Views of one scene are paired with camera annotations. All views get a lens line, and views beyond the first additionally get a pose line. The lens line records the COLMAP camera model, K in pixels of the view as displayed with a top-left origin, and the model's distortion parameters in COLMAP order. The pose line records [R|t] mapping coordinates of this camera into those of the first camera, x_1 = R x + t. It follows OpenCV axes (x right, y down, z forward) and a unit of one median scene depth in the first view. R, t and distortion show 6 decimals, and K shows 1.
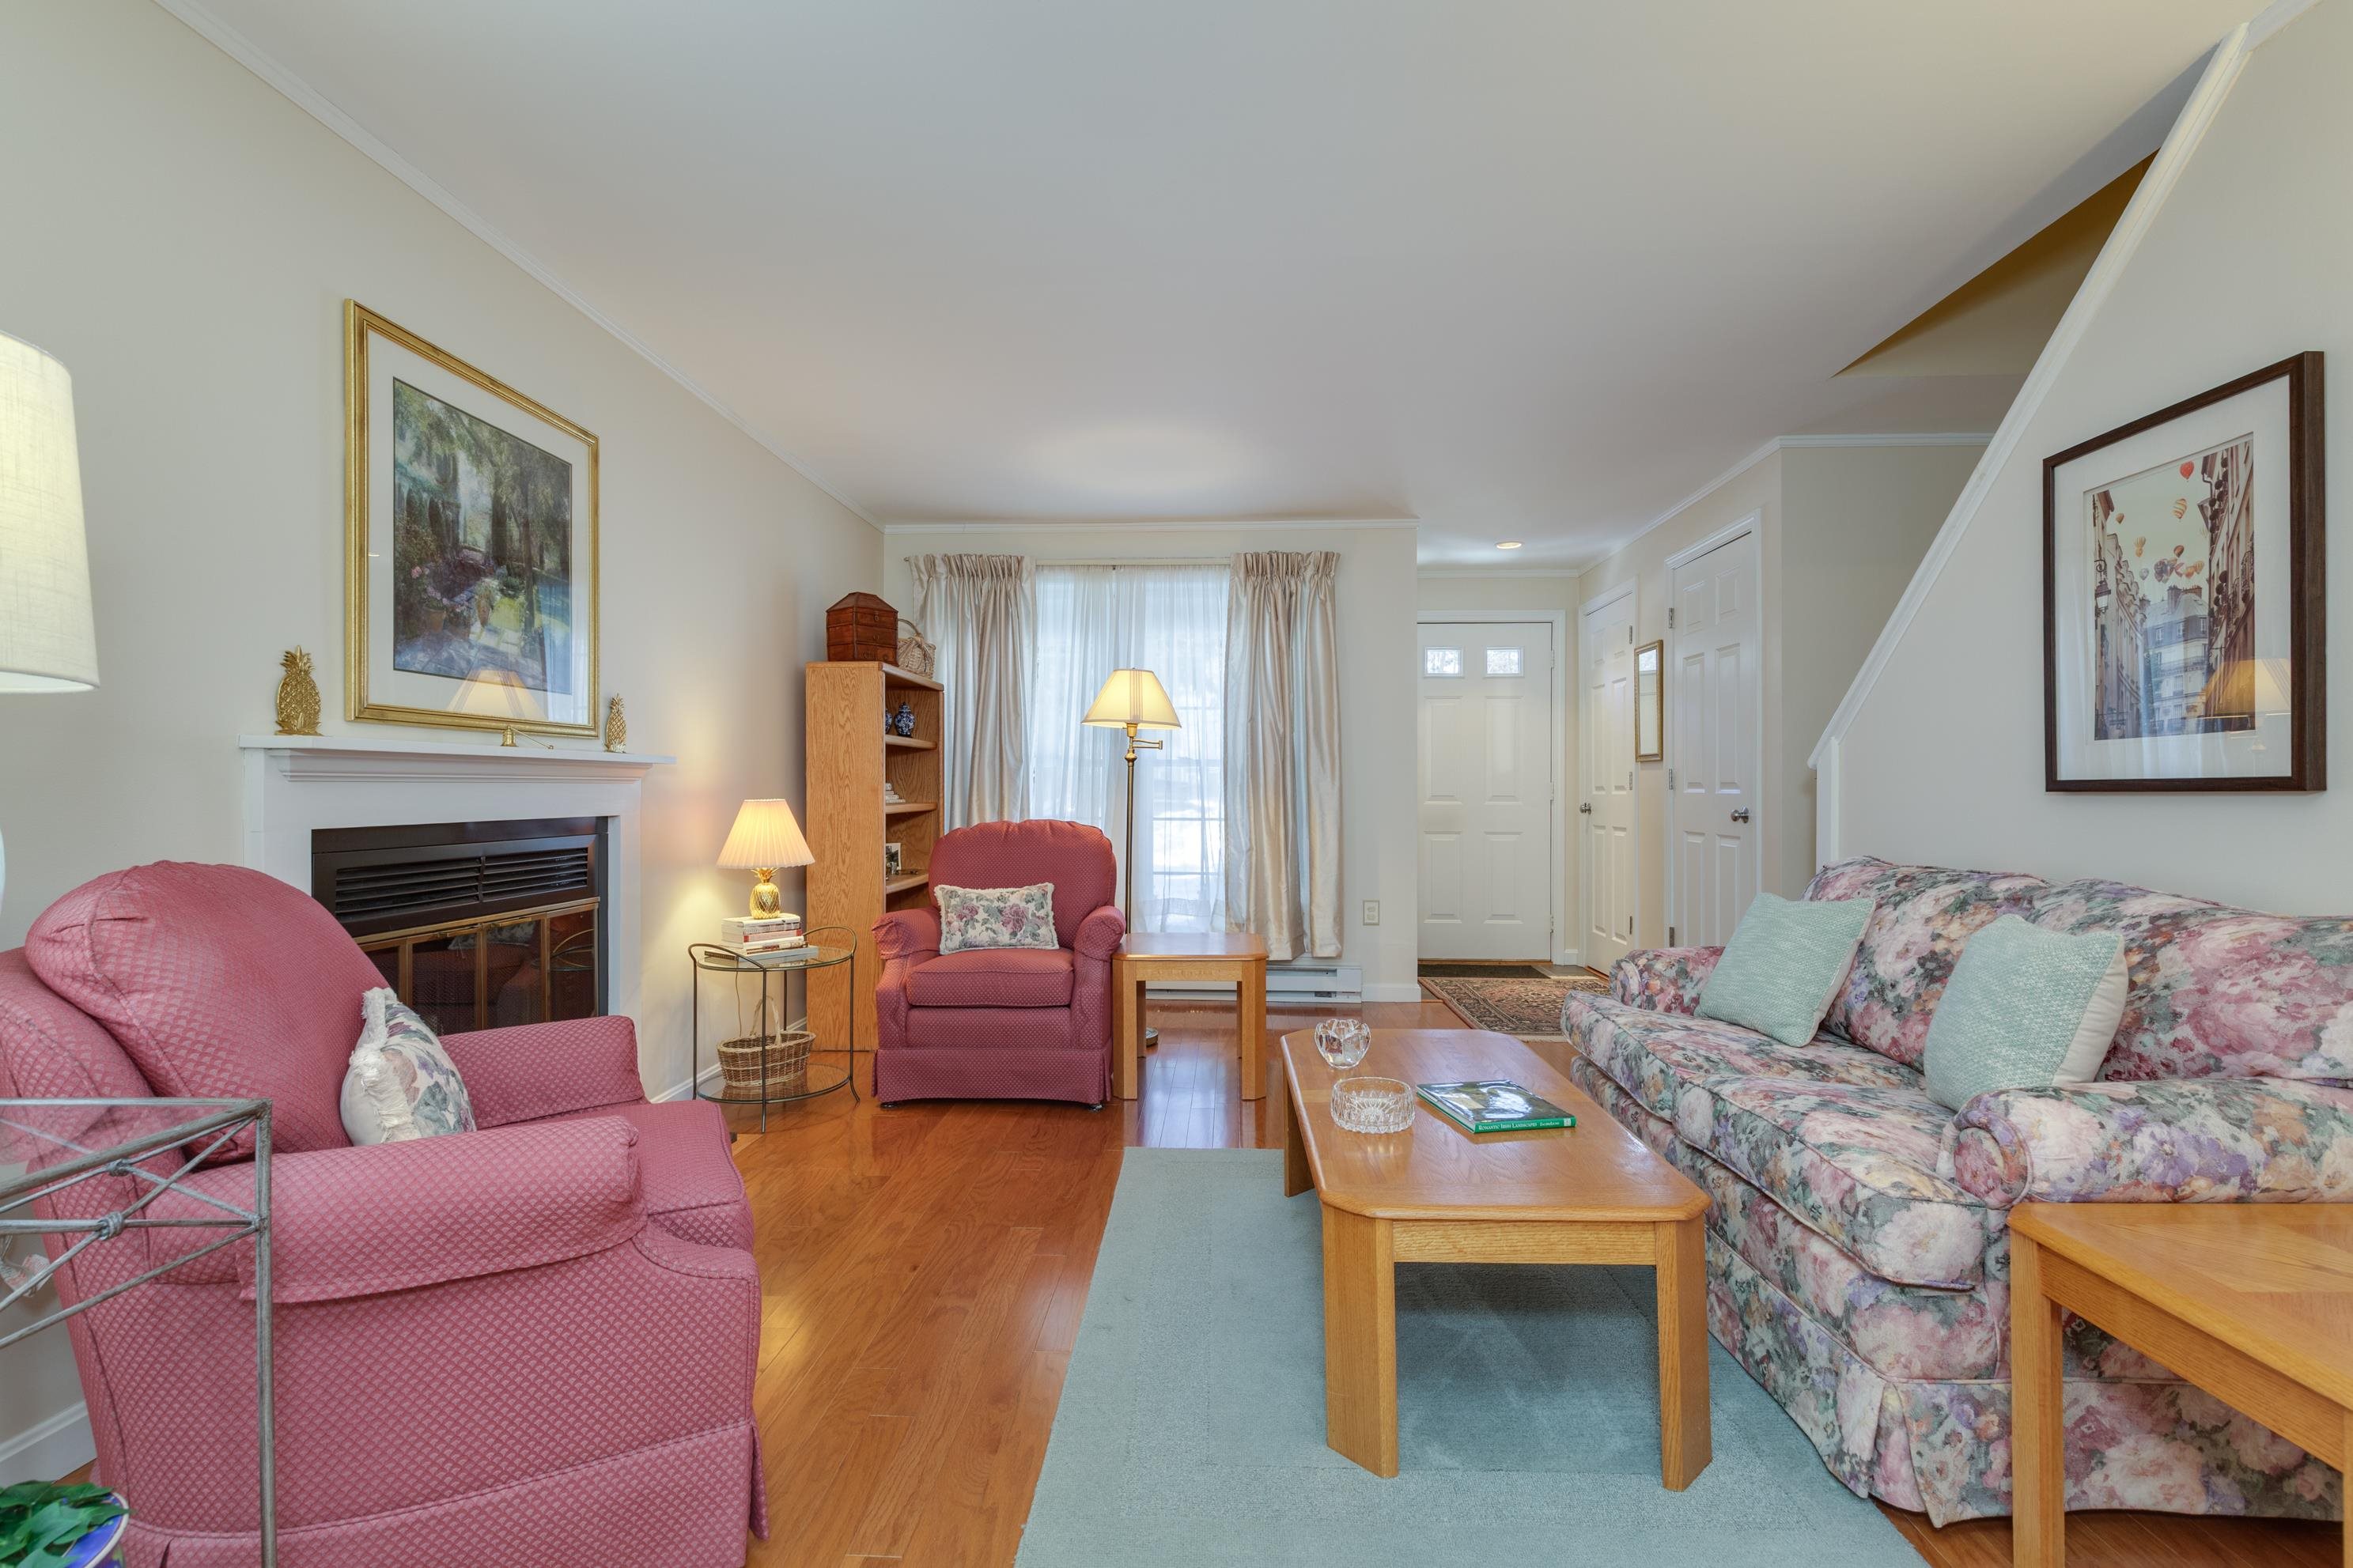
lens RADIAL K [[1075.4, 0, 1181.9], [0, 1075.4, 794.4], [0, 0, 1]] dist [0.000086, -0.000514]
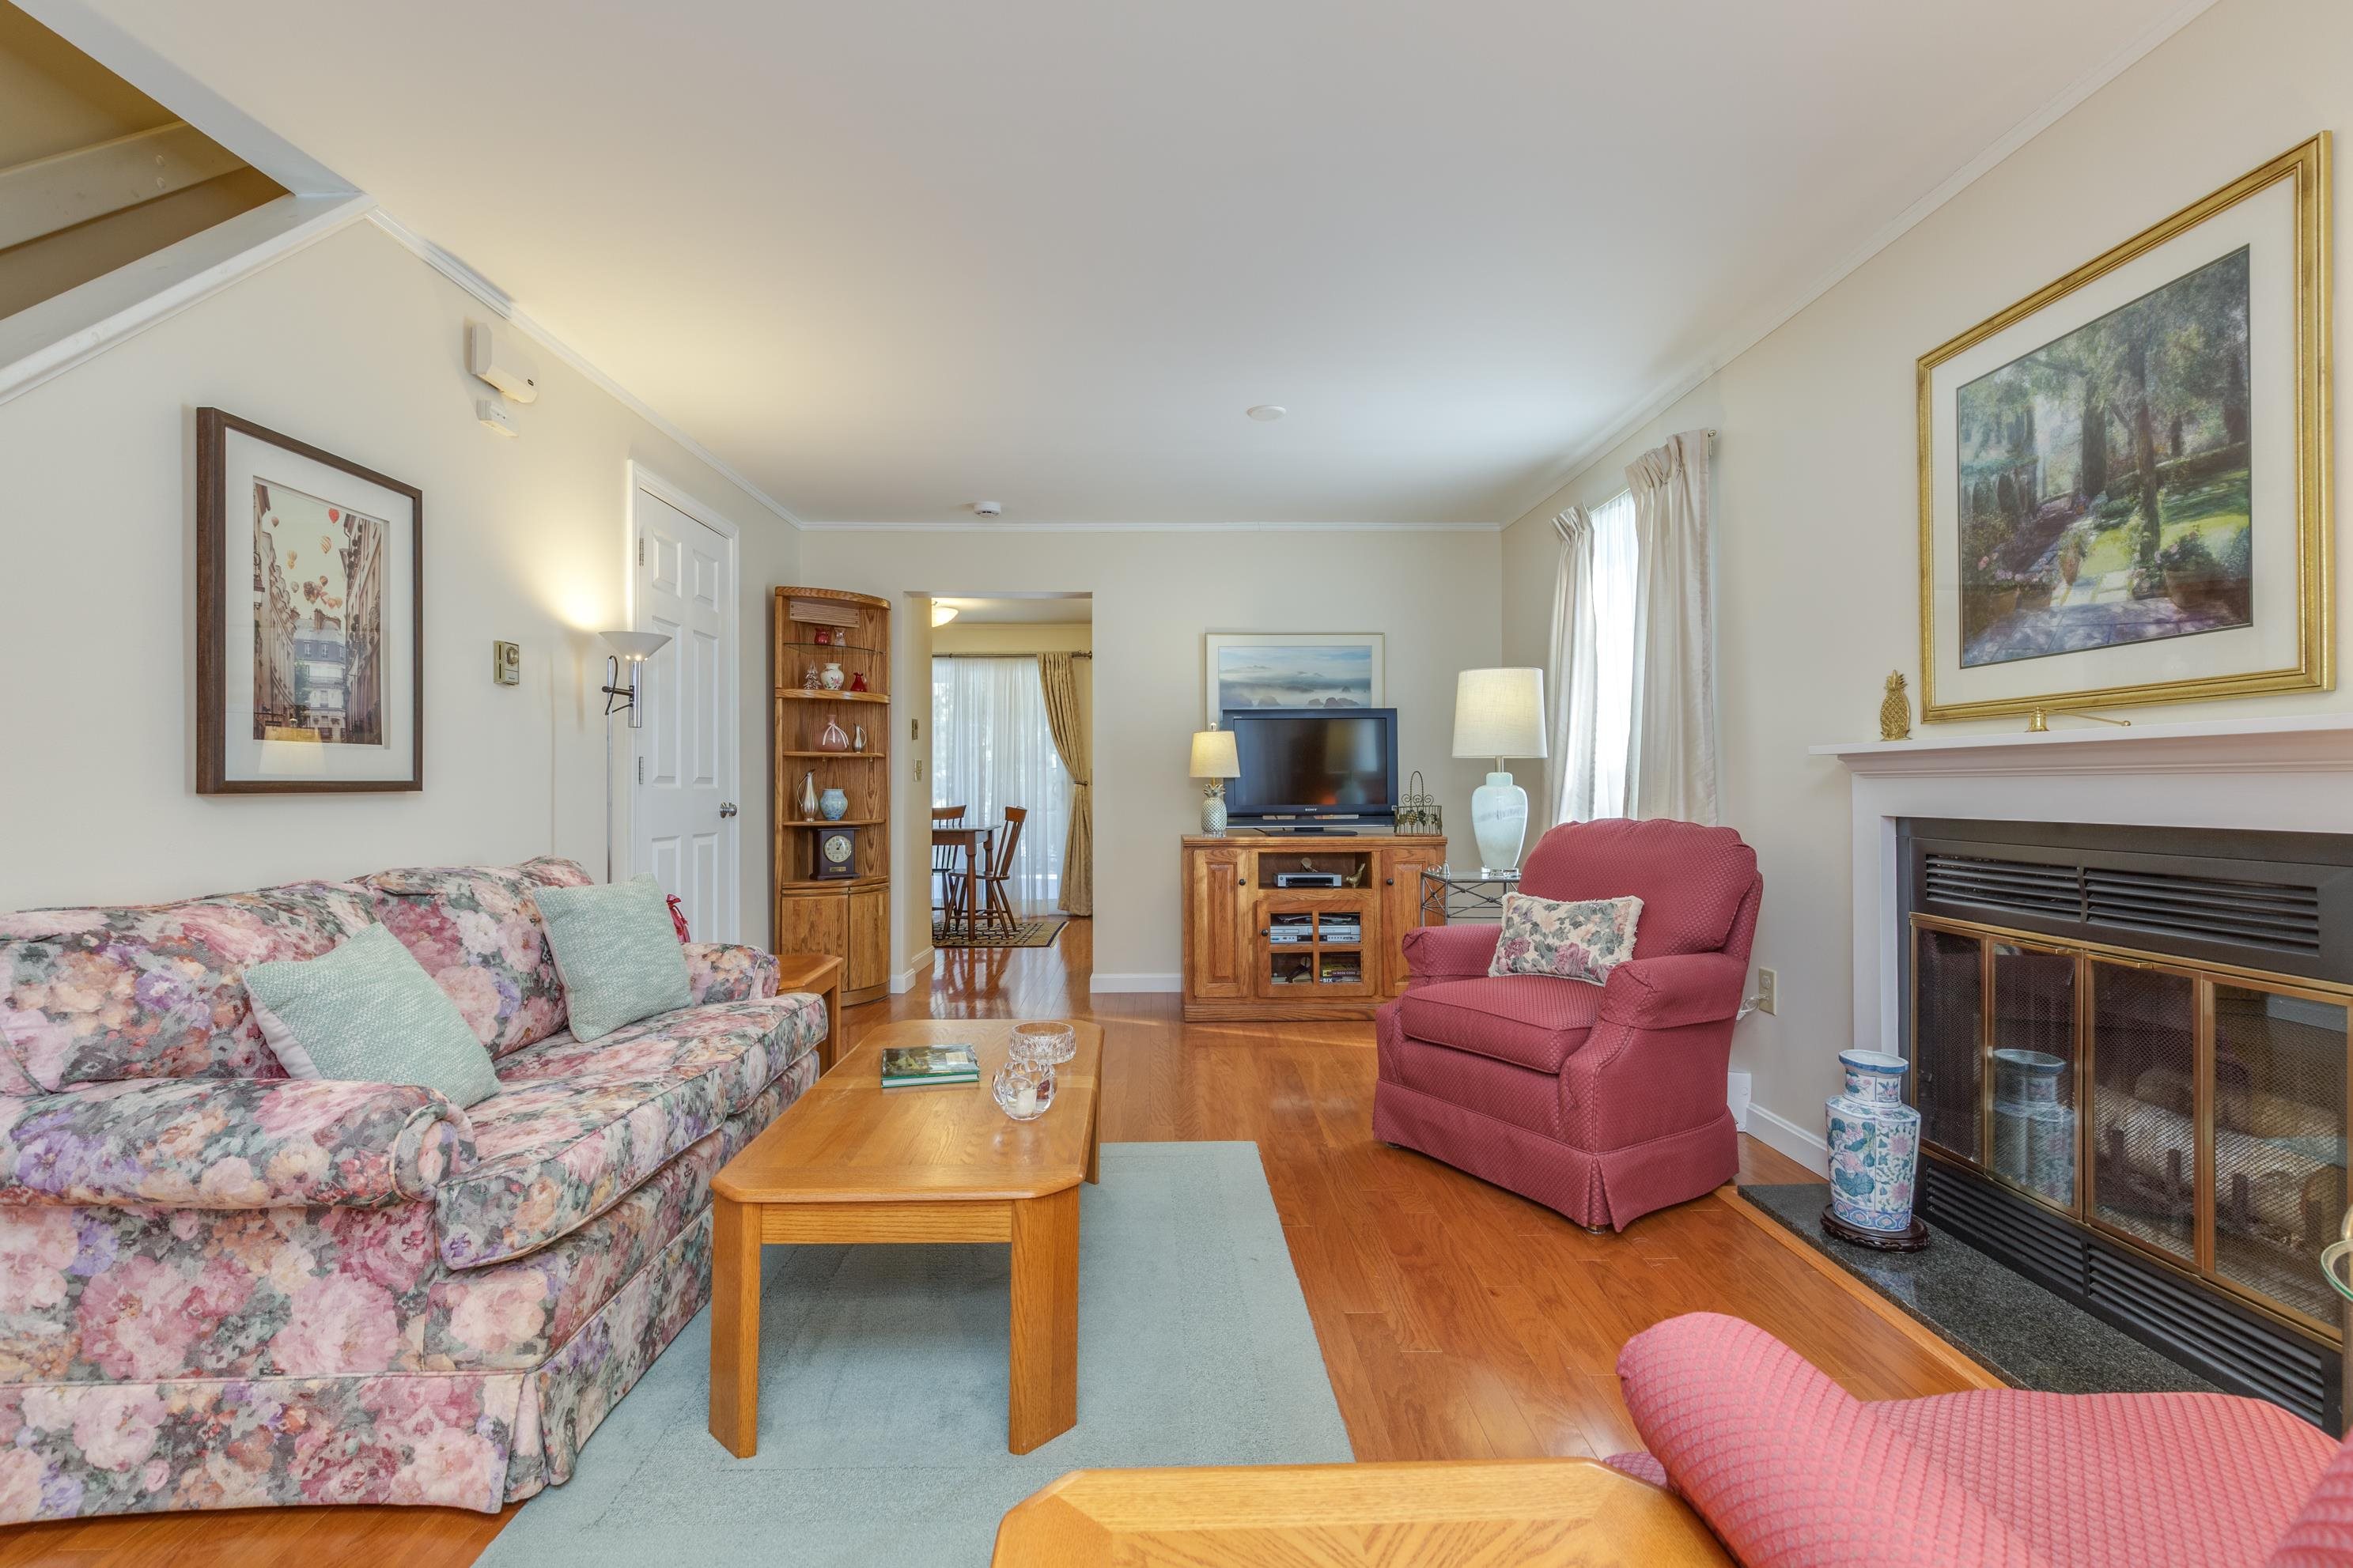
lens RADIAL K [[1052.8, 0, 1167.9], [0, 1052.8, 786.3], [0, 0, 1]] dist [0.001766, -0.000261]
pose [[-0.997981, 0.004104, -0.063386, 0.098851], [0.003796, 0.999980, 0.004991, -0.010229], [0.063405, 0.004740, -0.997977, 1.997311]]
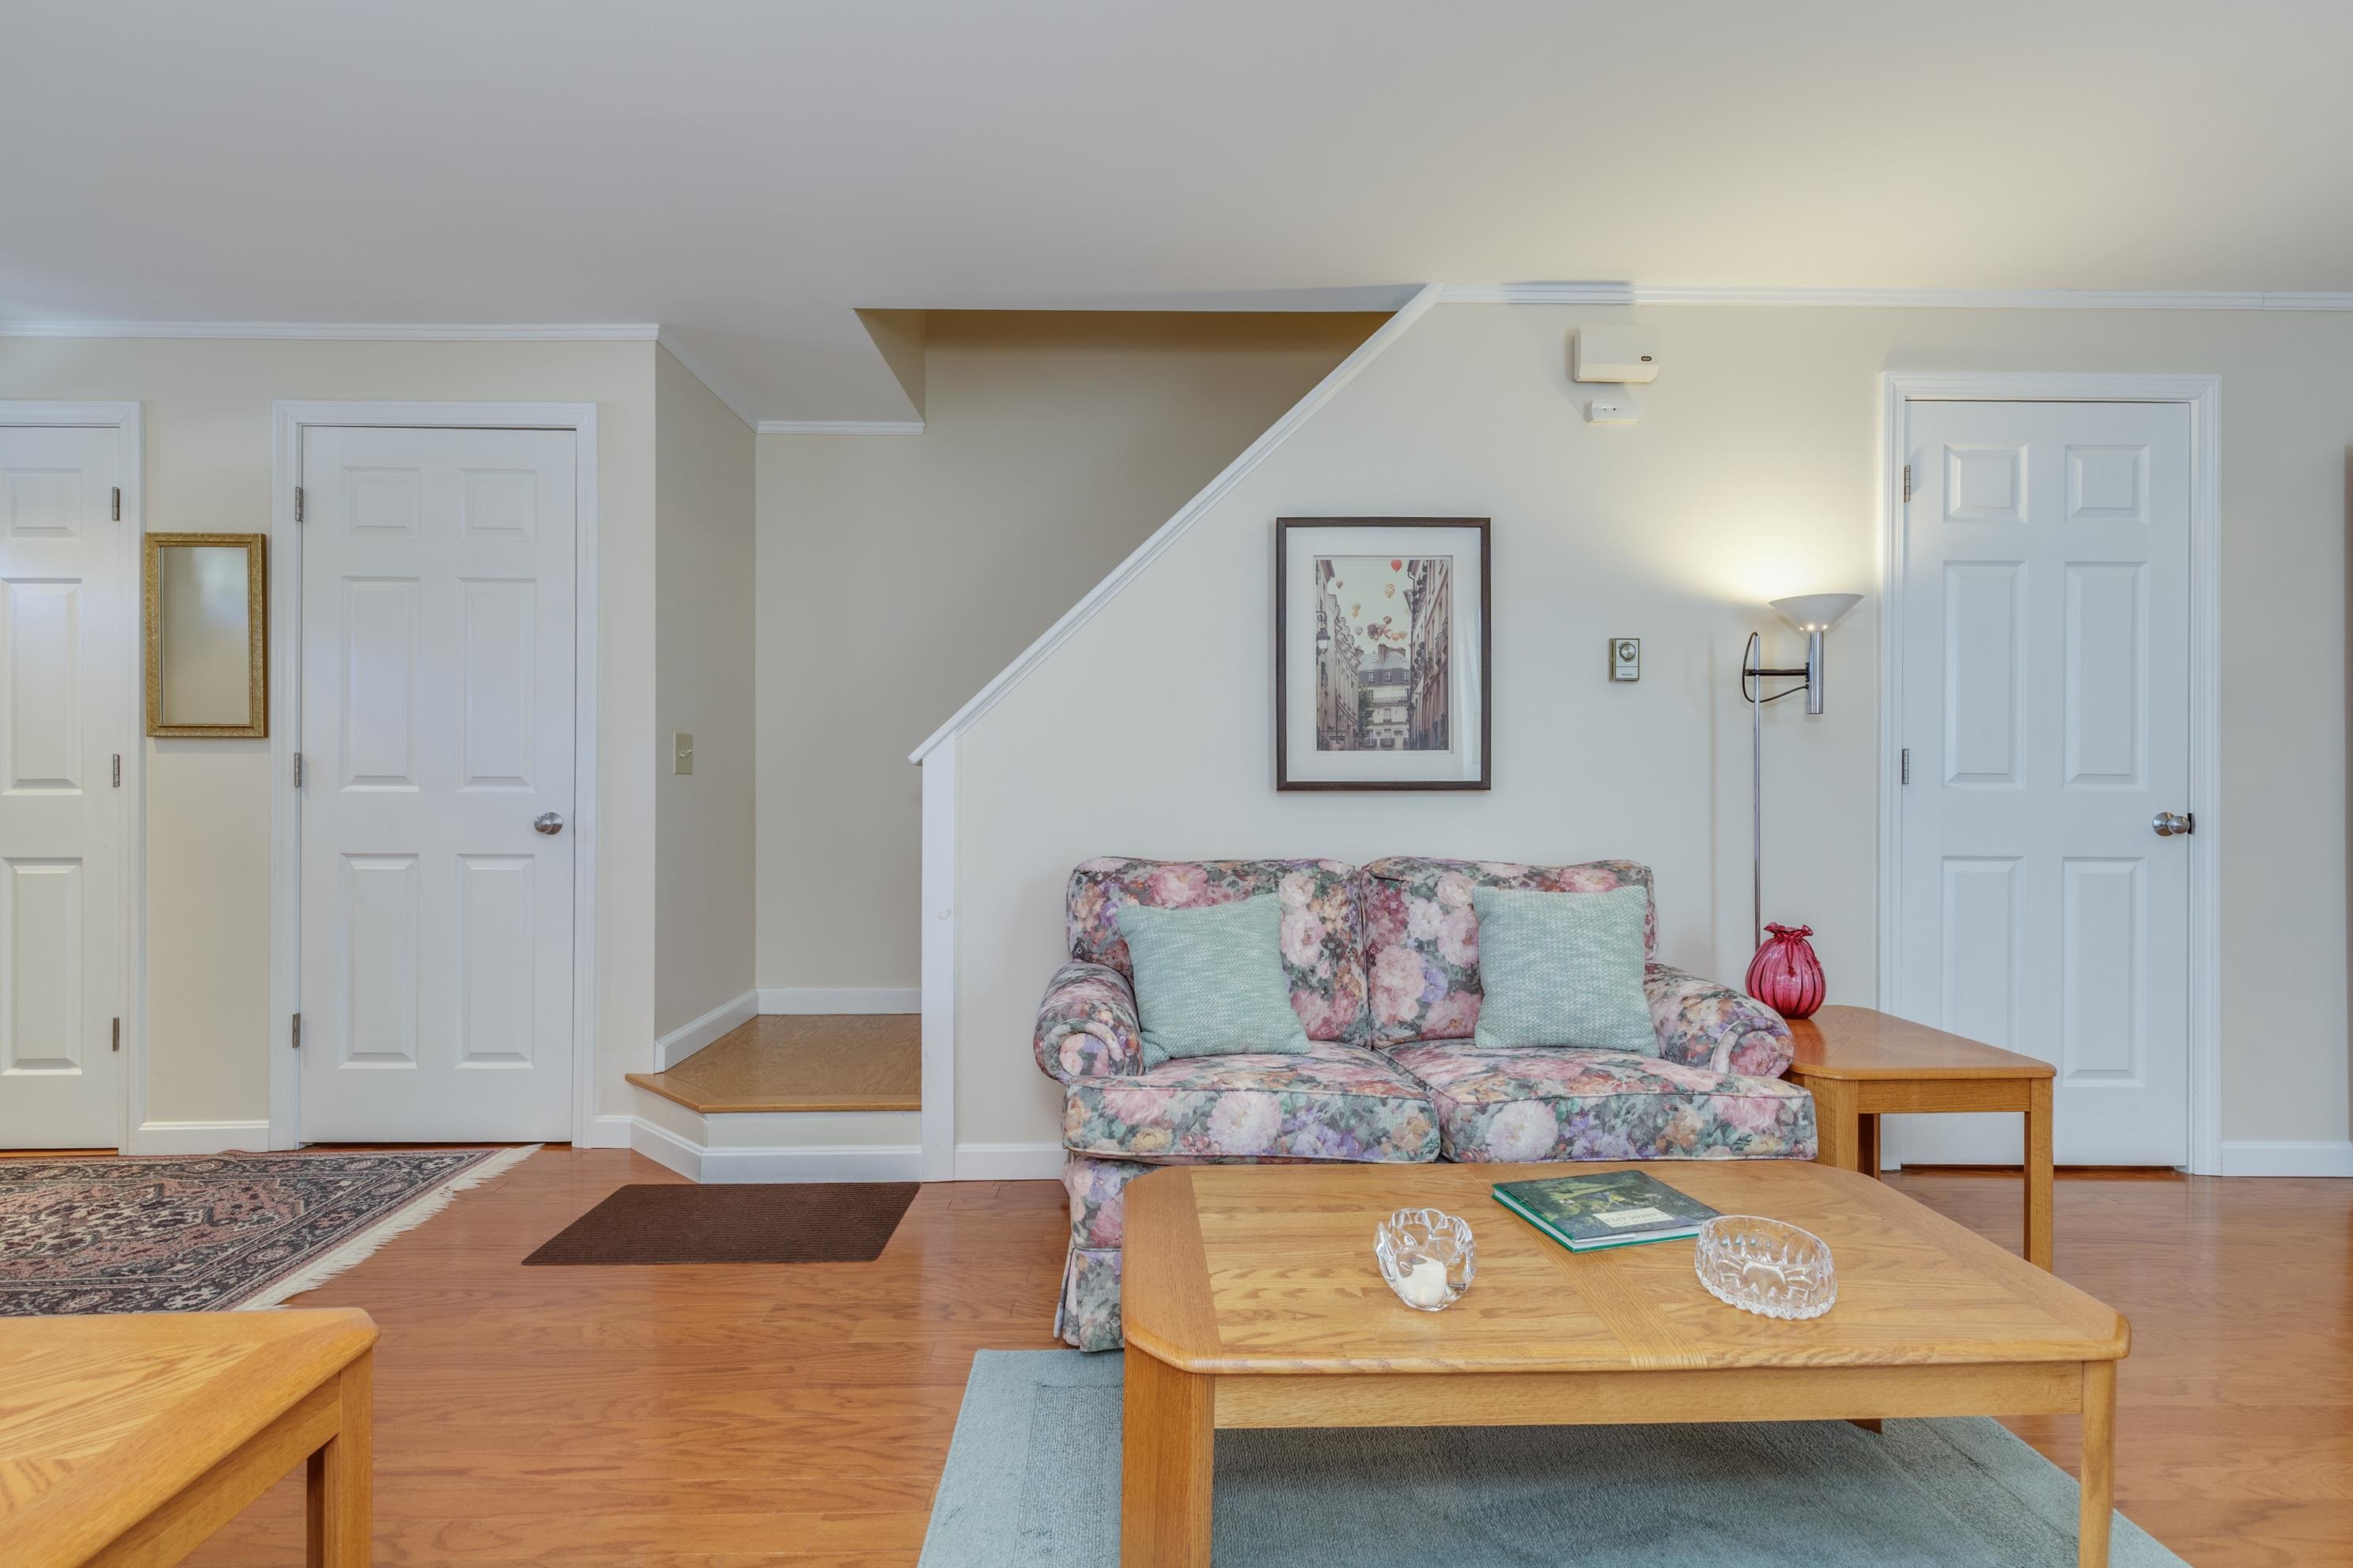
lens RADIAL K [[1052.8, 0, 1167.9], [0, 1052.8, 786.3], [0, 0, 1]] dist [0.001766, -0.000261]
pose [[-0.064204, 0.001677, 0.997935, -0.400455], [0.003464, 0.999993, -0.001458, -0.006588], [-0.997931, 0.003363, -0.064209, 1.267667]]
